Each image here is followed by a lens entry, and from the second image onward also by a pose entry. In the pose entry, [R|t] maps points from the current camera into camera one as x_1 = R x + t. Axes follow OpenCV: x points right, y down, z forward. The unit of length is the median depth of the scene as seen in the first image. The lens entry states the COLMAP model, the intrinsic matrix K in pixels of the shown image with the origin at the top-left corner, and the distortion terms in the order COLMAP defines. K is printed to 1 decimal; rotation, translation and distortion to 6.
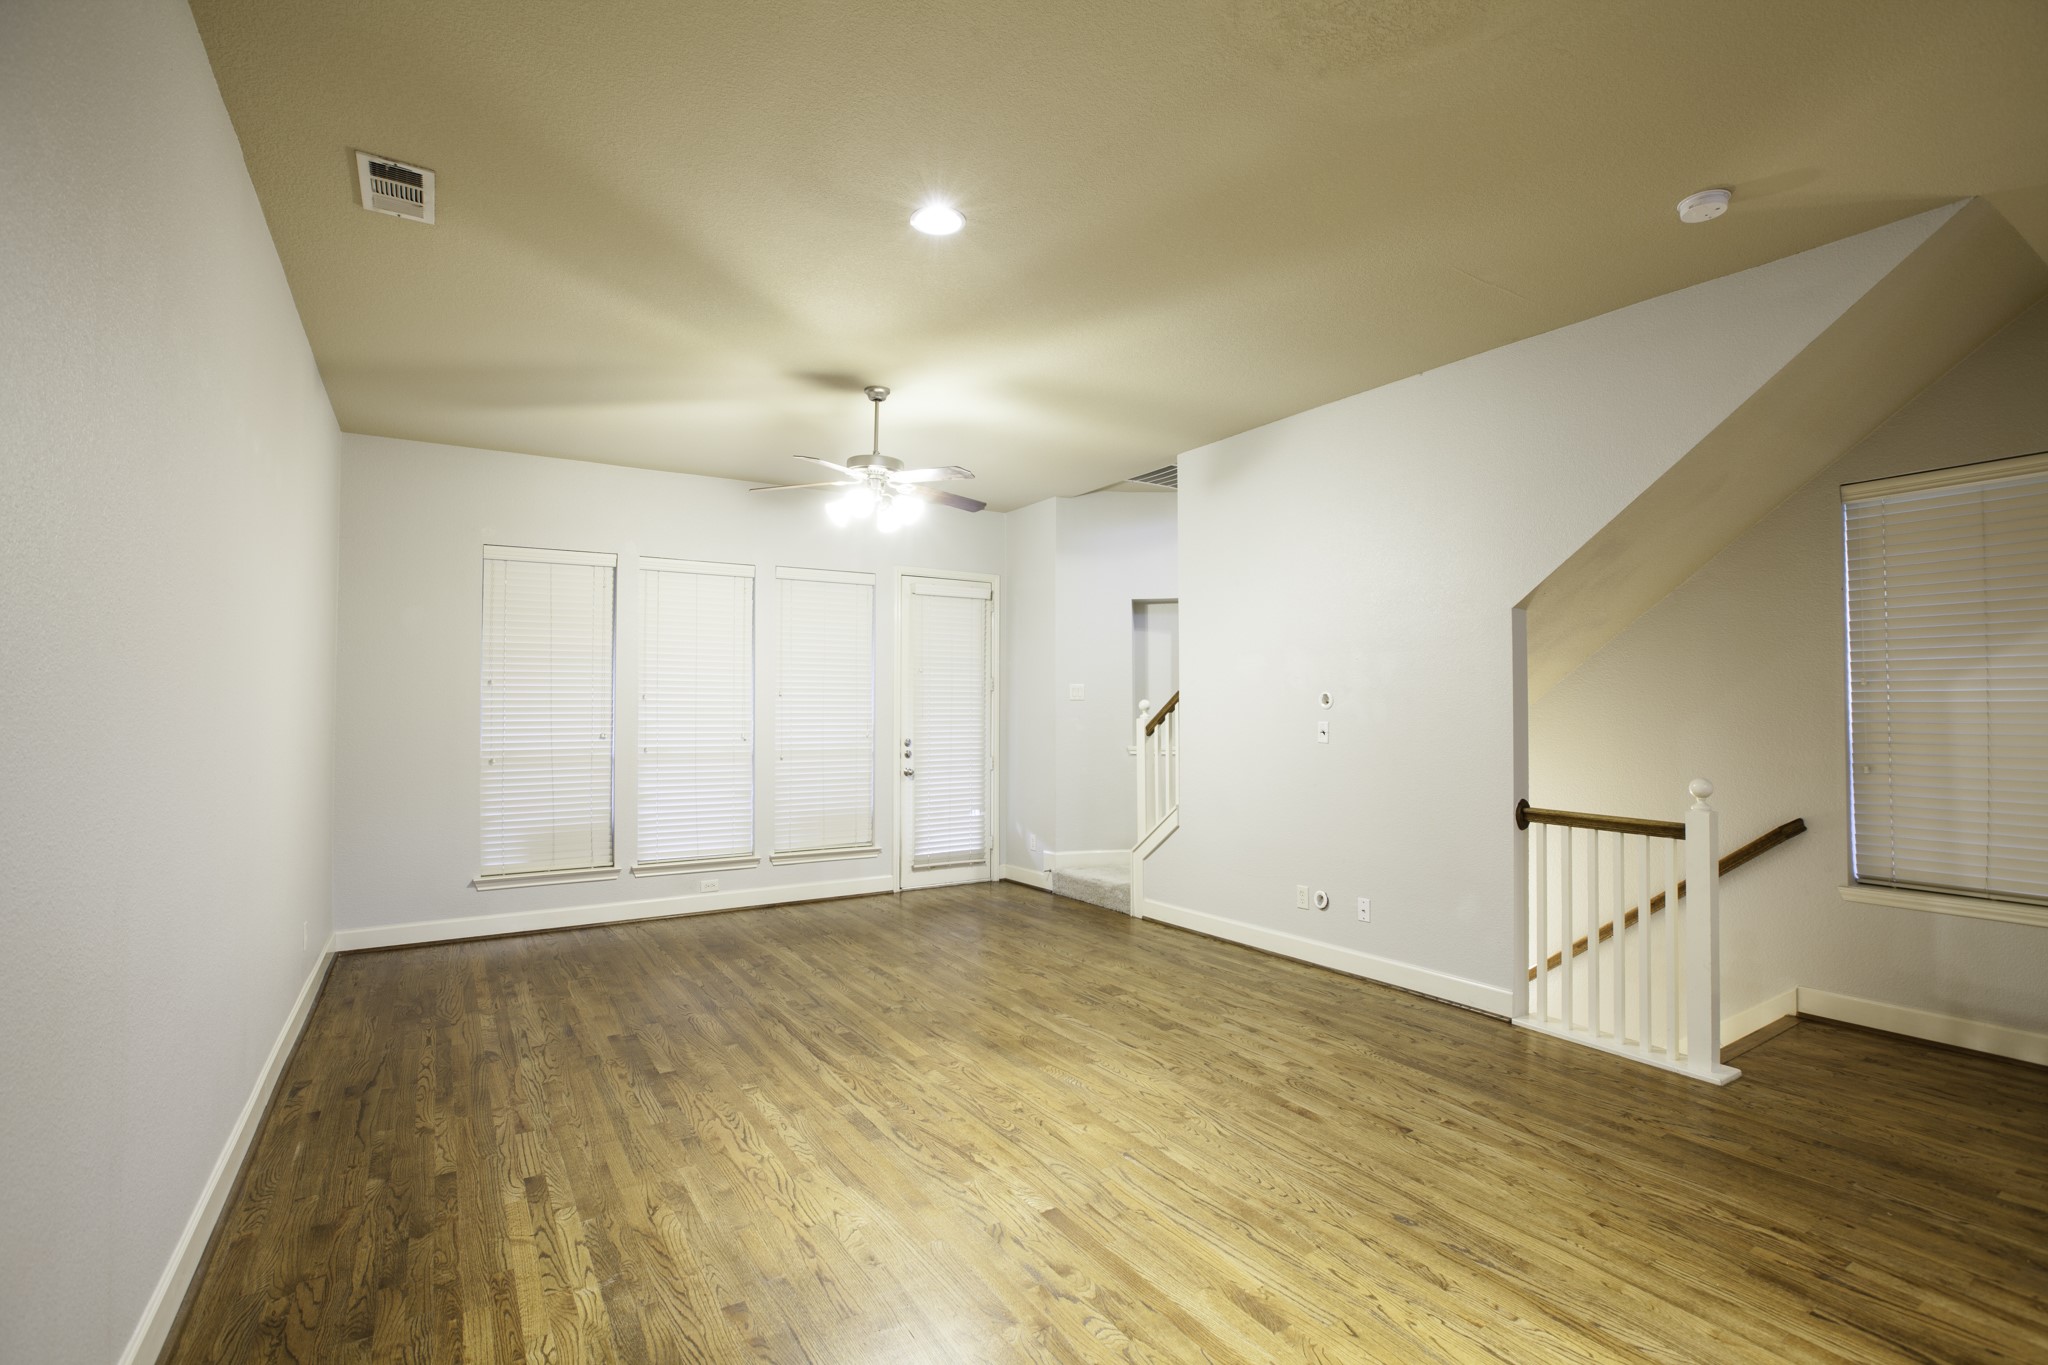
lens RADIAL K [[929.3, 0, 1029.7], [0, 929.3, 681.6], [0, 0, 1]] dist [-0.057535, 0.020602]
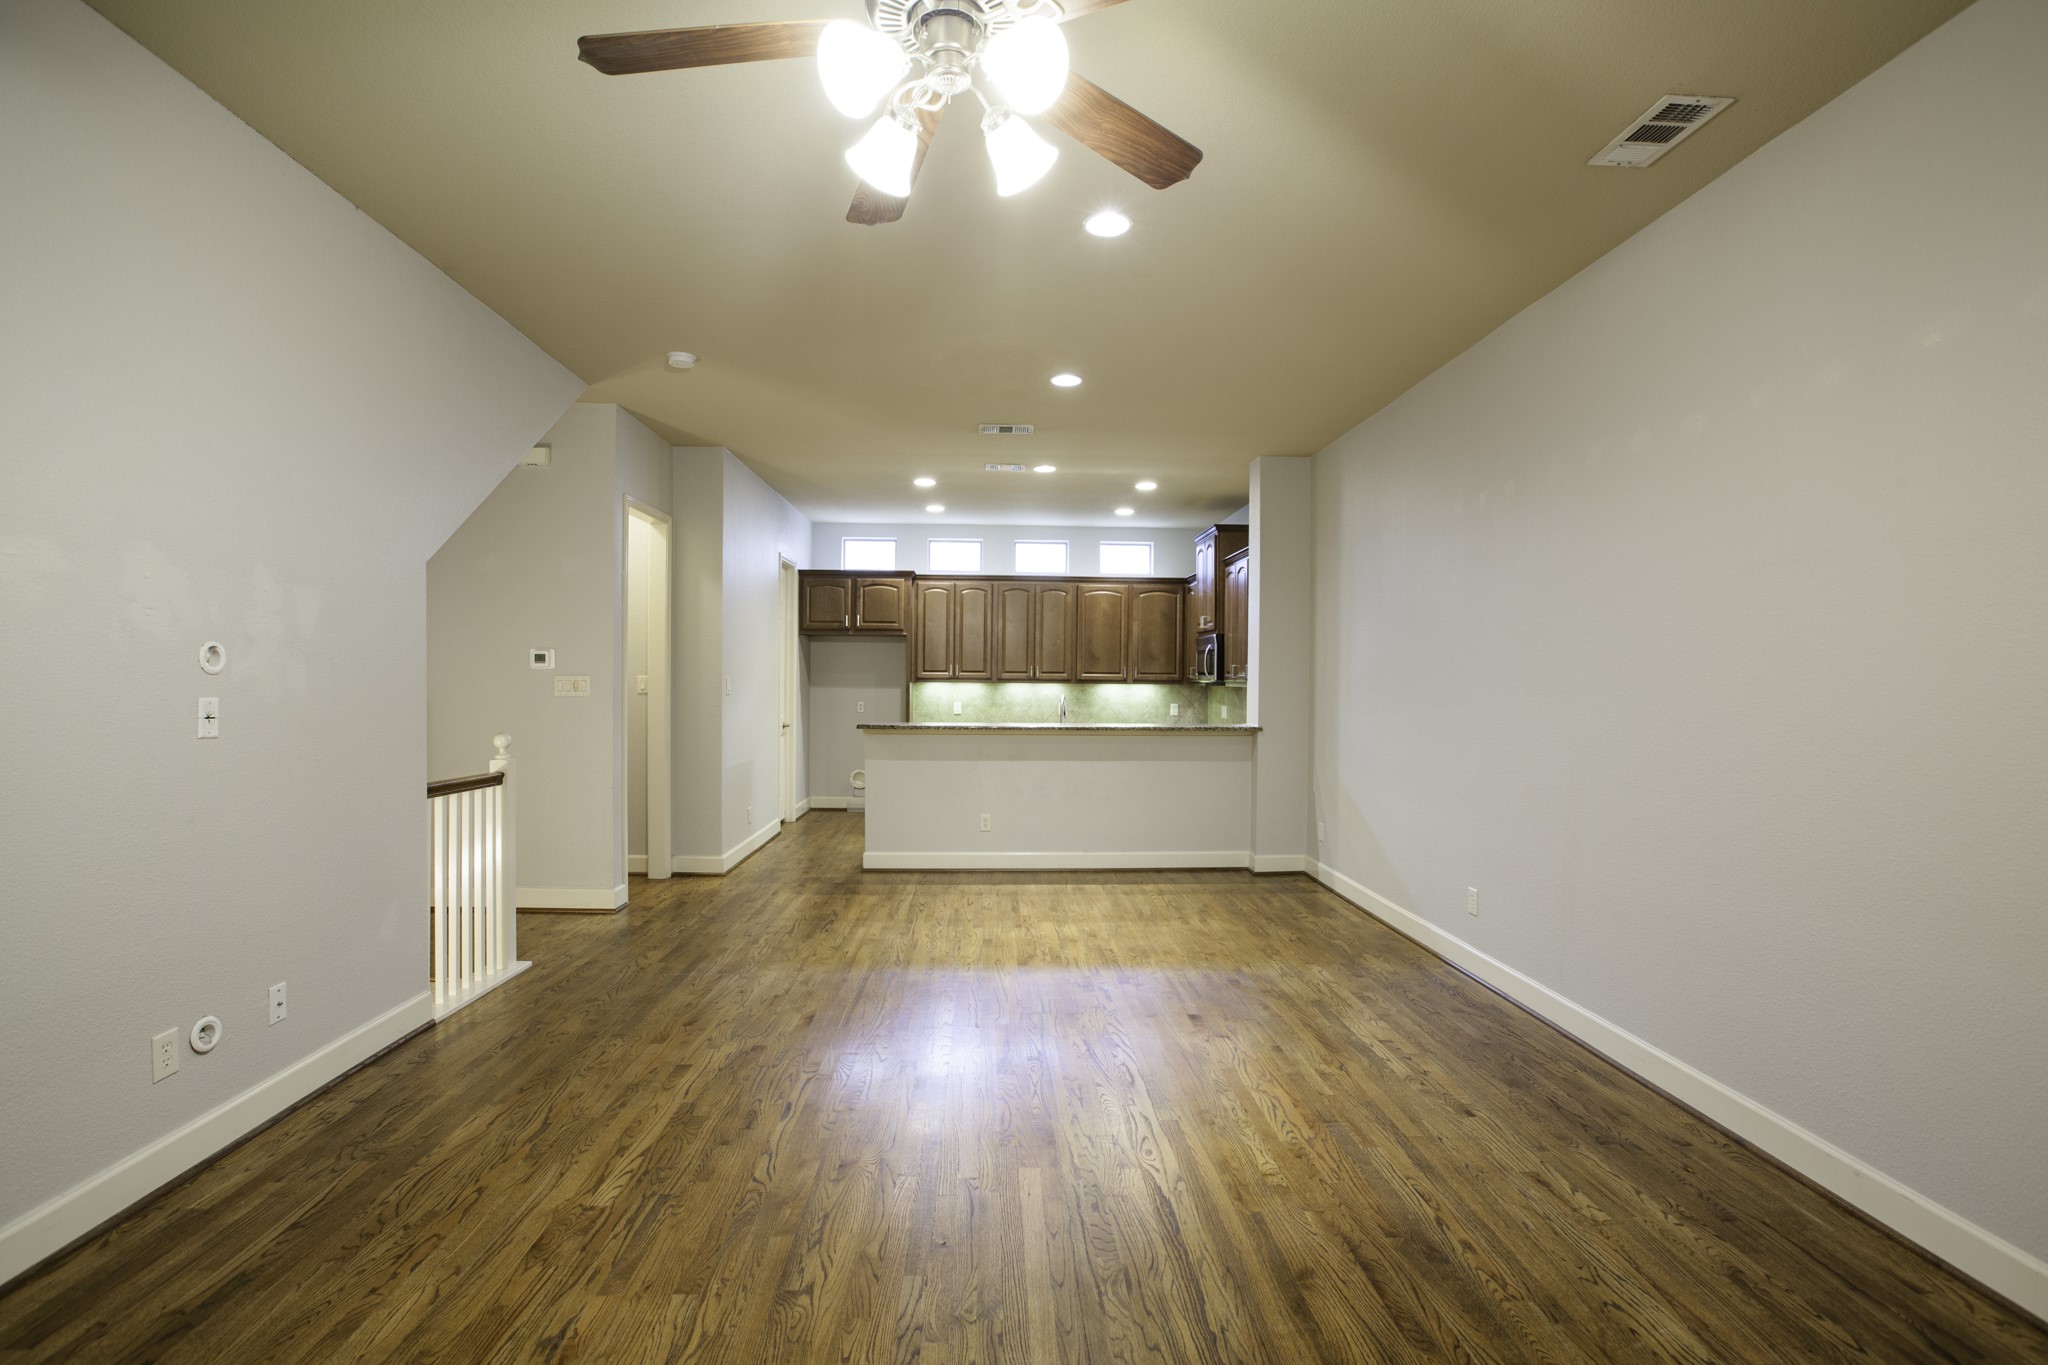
lens RADIAL K [[938.2, 0, 1019.3], [0, 938.2, 683.6], [0, 0, 1]] dist [-0.055398, 0.021661]
pose [[-0.857356, -0.008374, 0.514655, -0.378434], [-0.021106, 0.999599, -0.018896, 0.037592], [-0.514291, -0.027063, -0.857189, 1.300478]]
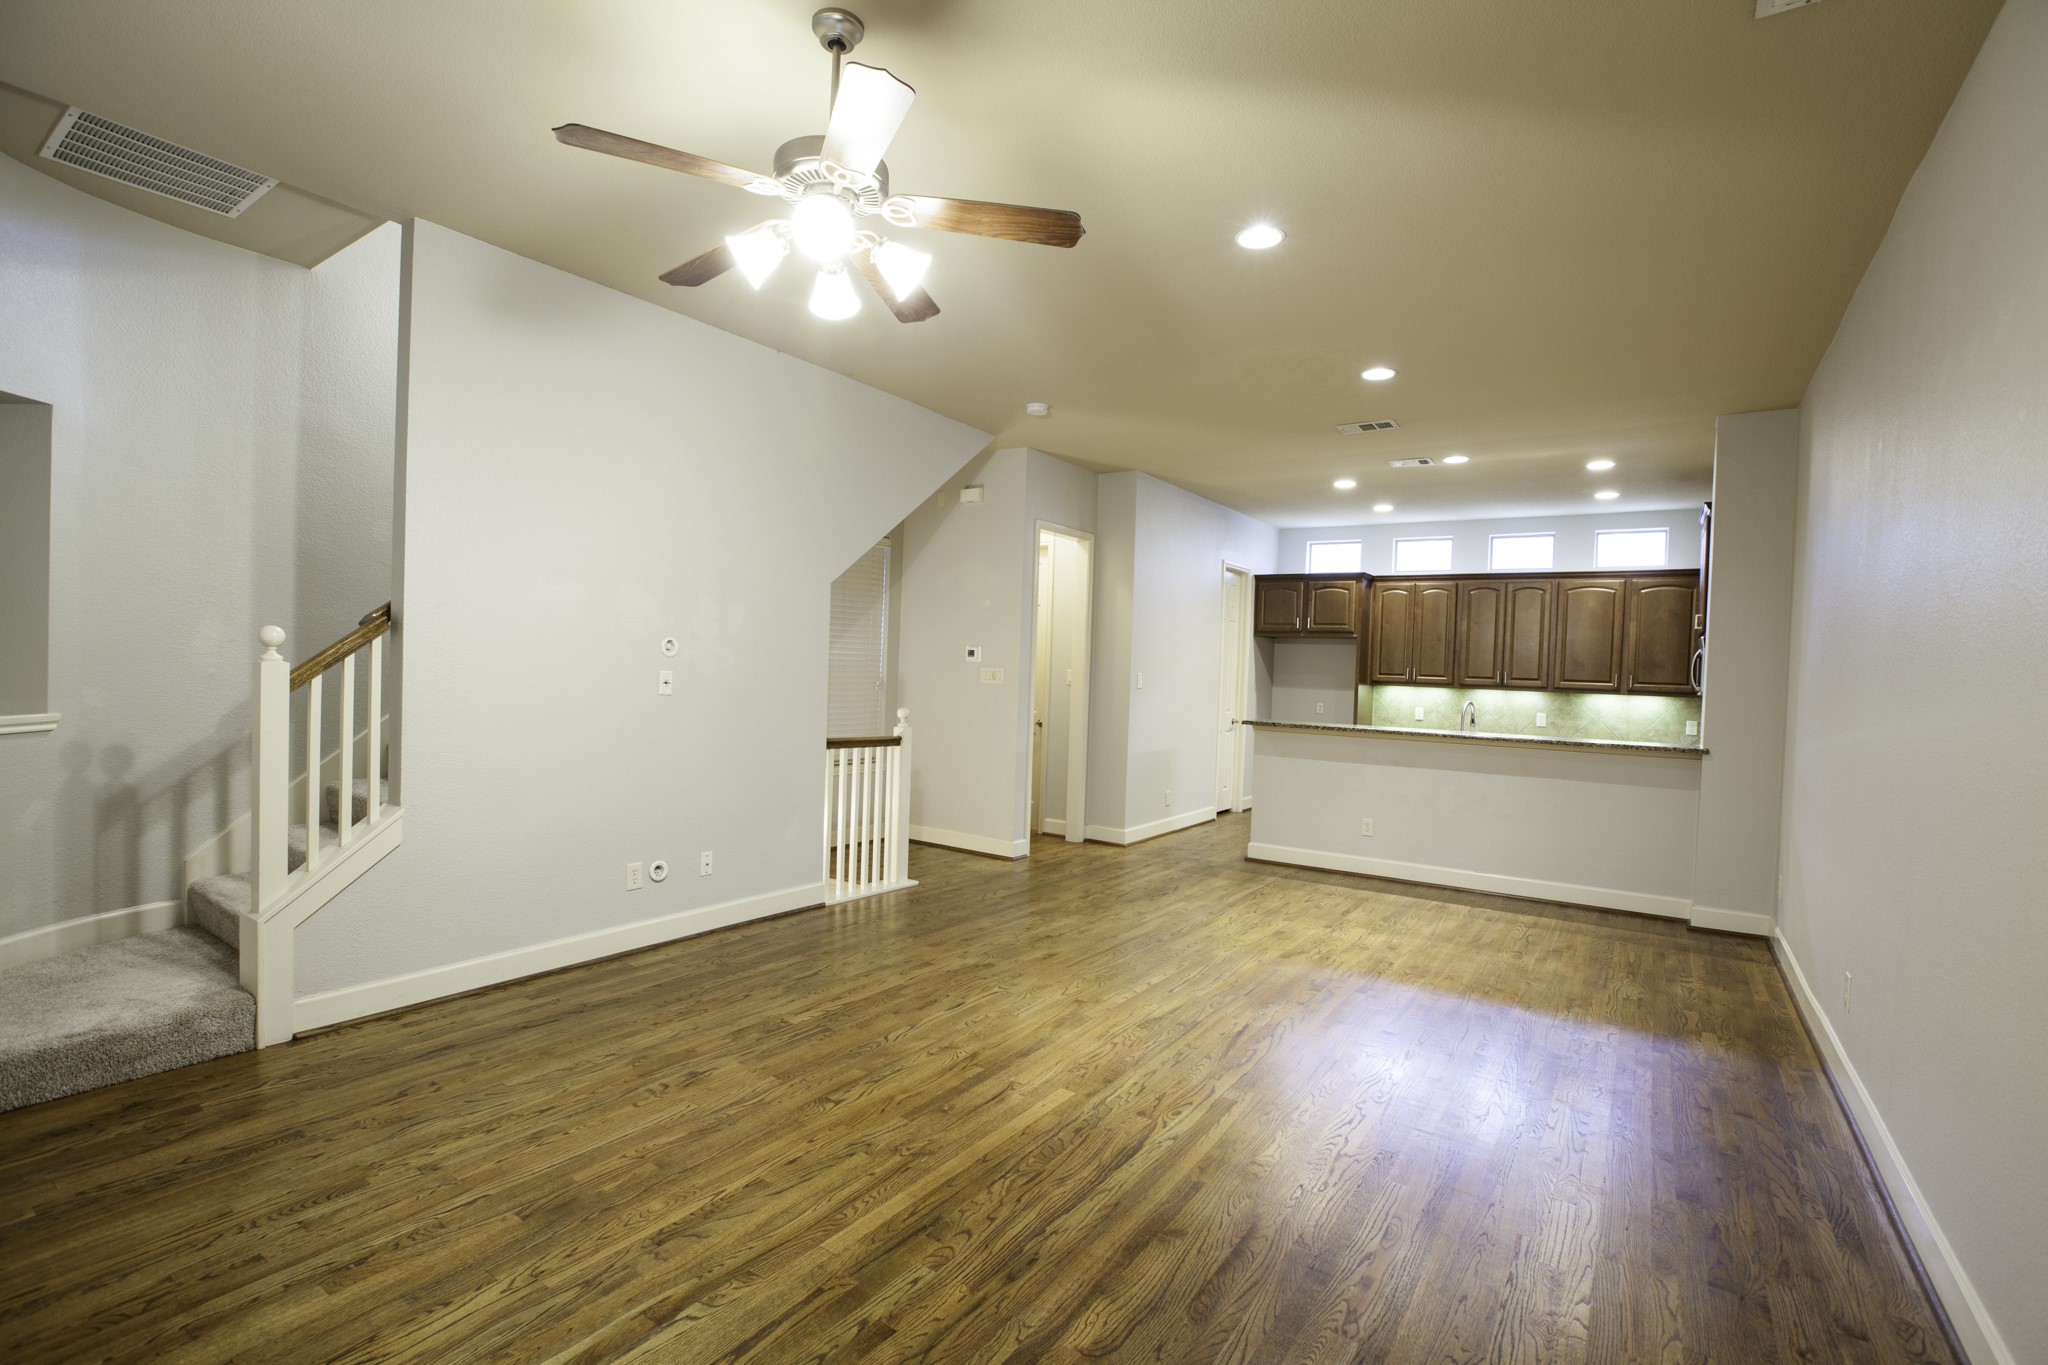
lens RADIAL K [[928.3, 0, 1024.0], [0, 928.3, 682.5], [0, 0, 1]] dist [-0.067037, 0.028284]
pose [[-0.380618, -0.026210, 0.924361, -0.680355], [-0.060012, 0.998191, 0.003593, 0.032543], [-0.922783, -0.054106, -0.381503, 1.096280]]
